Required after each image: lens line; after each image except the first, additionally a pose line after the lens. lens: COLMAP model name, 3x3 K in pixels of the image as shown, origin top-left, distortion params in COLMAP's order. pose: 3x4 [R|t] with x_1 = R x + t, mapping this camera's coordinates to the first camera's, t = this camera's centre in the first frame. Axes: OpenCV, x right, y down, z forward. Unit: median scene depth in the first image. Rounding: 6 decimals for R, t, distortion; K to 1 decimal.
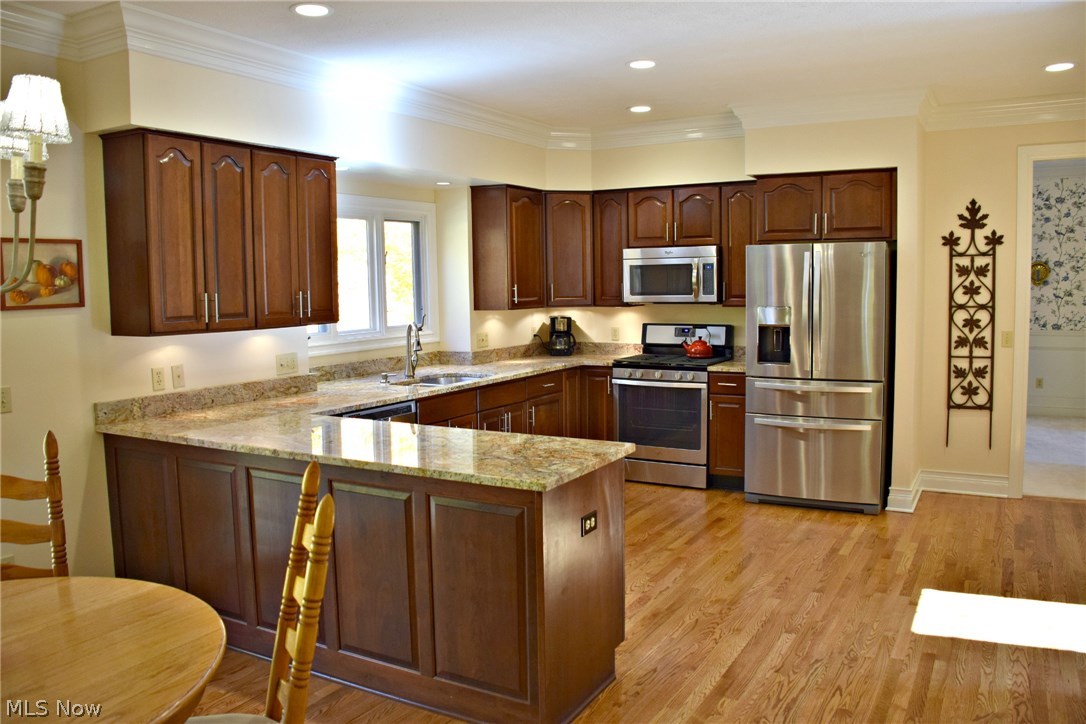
lens RADIAL K [[852.5, 0, 543.0], [0, 852.5, 362.0], [0, 0, 1]] dist [-0.169053, 0.148567]
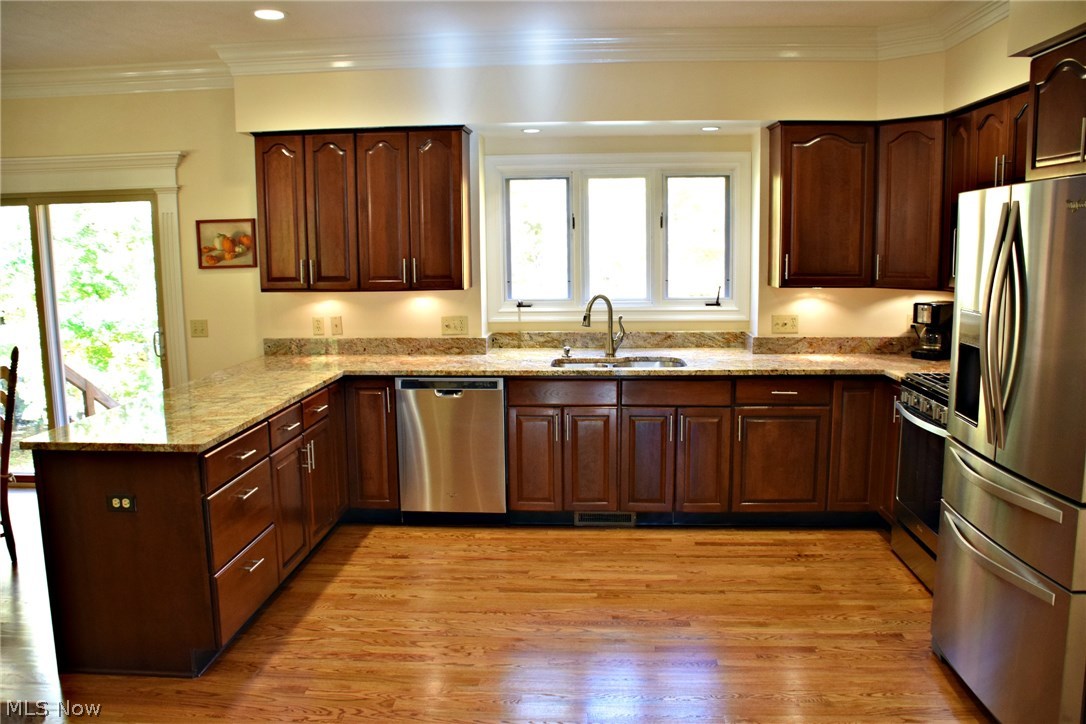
lens RADIAL K [[852.5, 0, 543.0], [0, 852.5, 362.0], [0, 0, 1]] dist [-0.169053, 0.148567]
pose [[0.444222, 0.135886, -0.885552, 0.732454], [-0.080034, 0.990498, 0.111843, -0.084379], [0.892335, 0.021191, 0.450876, 0.642747]]
